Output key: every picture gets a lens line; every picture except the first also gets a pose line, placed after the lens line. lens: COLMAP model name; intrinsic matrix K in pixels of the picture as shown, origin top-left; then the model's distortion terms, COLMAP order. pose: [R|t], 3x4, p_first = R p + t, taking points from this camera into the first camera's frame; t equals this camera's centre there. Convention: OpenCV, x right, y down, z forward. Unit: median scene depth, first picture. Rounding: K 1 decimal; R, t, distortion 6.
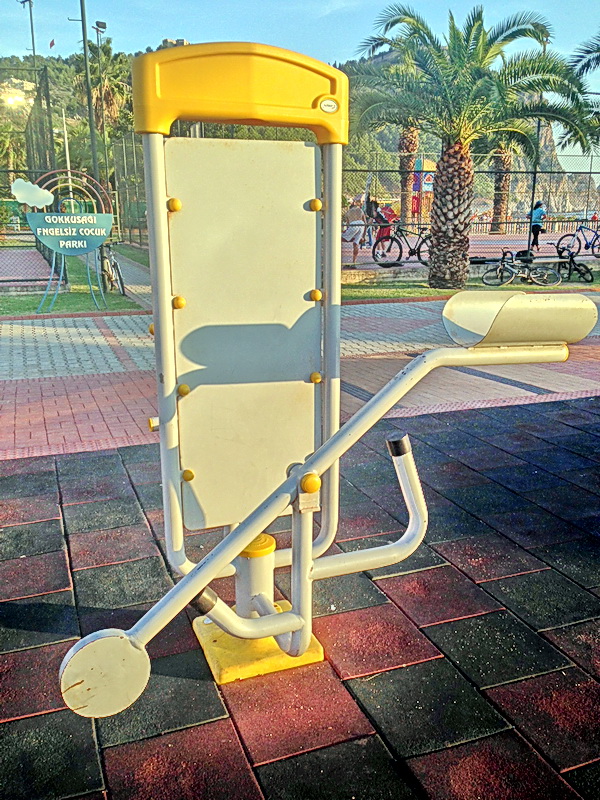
lens RADIAL K [[696.2, 0, 299.9], [0, 696.2, 400.7], [0, 0, 1]] dist [-0.007021, -0.008063]
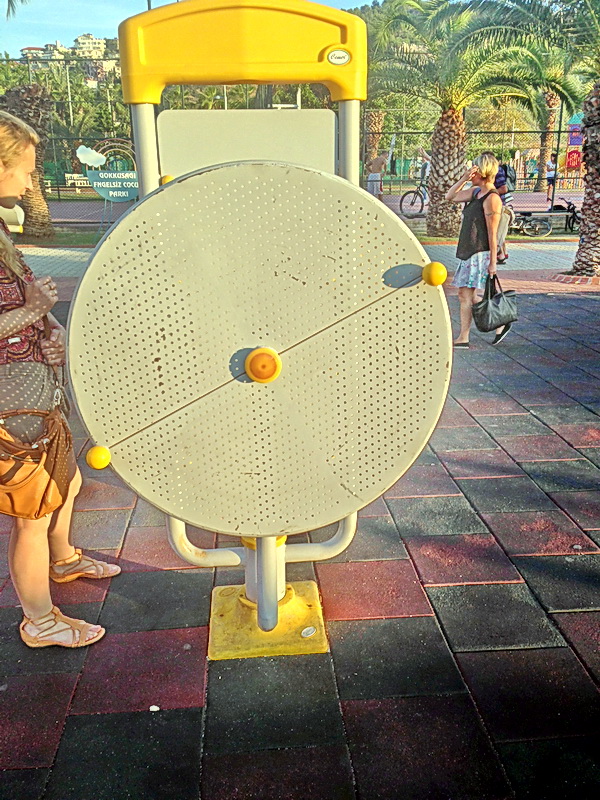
lens RADIAL K [[696.2, 0, 299.7], [0, 696.2, 400.6], [0, 0, 1]] dist [-0.007021, -0.008063]
pose [[0.966896, 0.079086, -0.242605, 0.300015], [-0.065459, 0.995817, 0.063739, 0.053655], [0.246631, -0.045748, 0.968029, -0.196806]]
